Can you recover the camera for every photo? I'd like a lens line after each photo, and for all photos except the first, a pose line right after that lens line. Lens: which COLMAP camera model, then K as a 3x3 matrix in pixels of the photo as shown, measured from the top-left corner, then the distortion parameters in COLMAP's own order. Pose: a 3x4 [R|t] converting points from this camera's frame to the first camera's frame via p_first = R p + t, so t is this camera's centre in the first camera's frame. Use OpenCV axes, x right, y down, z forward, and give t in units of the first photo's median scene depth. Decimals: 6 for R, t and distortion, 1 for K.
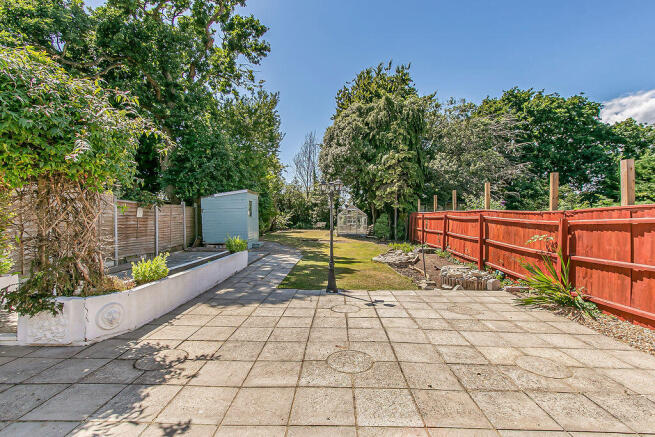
lens RADIAL K [[306.7, 0, 335.3], [0, 306.7, 218.8], [0, 0, 1]] dist [0.000880, 0.000540]
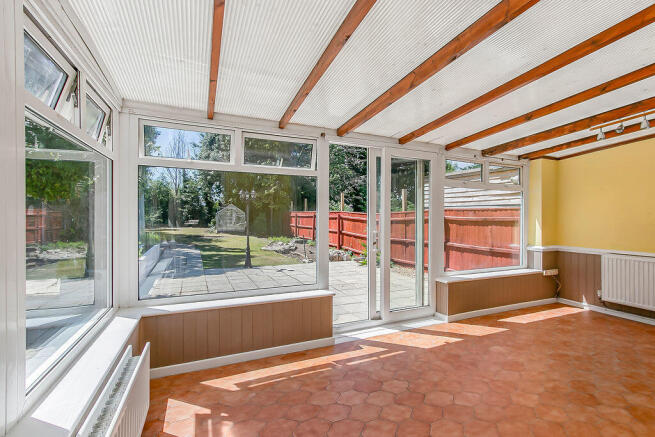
lens RADIAL K [[306.7, 0, 335.3], [0, 306.7, 218.8], [0, 0, 1]] dist [0.000880, 0.000540]
pose [[0.901448, -0.000701, 0.432886, -0.110527], [-0.002855, 0.999967, 0.007563, -0.002551], [-0.432878, -0.008054, 0.901417, -0.199882]]
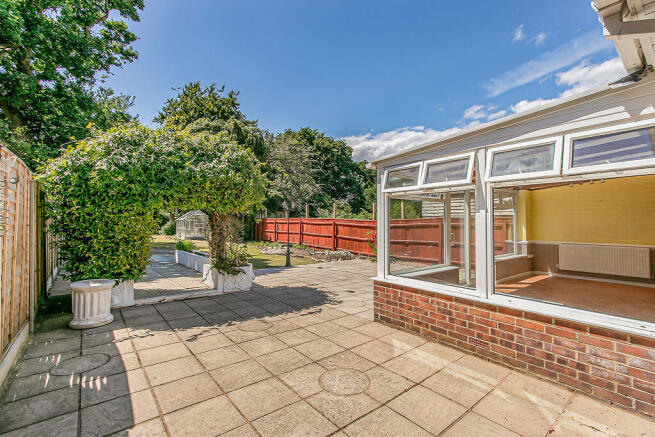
lens RADIAL K [[306.7, 0, 335.3], [0, 306.7, 218.8], [0, 0, 1]] dist [0.000880, 0.000540]
pose [[0.751191, 0.002092, 0.660082, -0.389775], [0.003567, 0.999968, -0.007228, -0.008654], [-0.660075, 0.007784, 0.751159, -0.190969]]
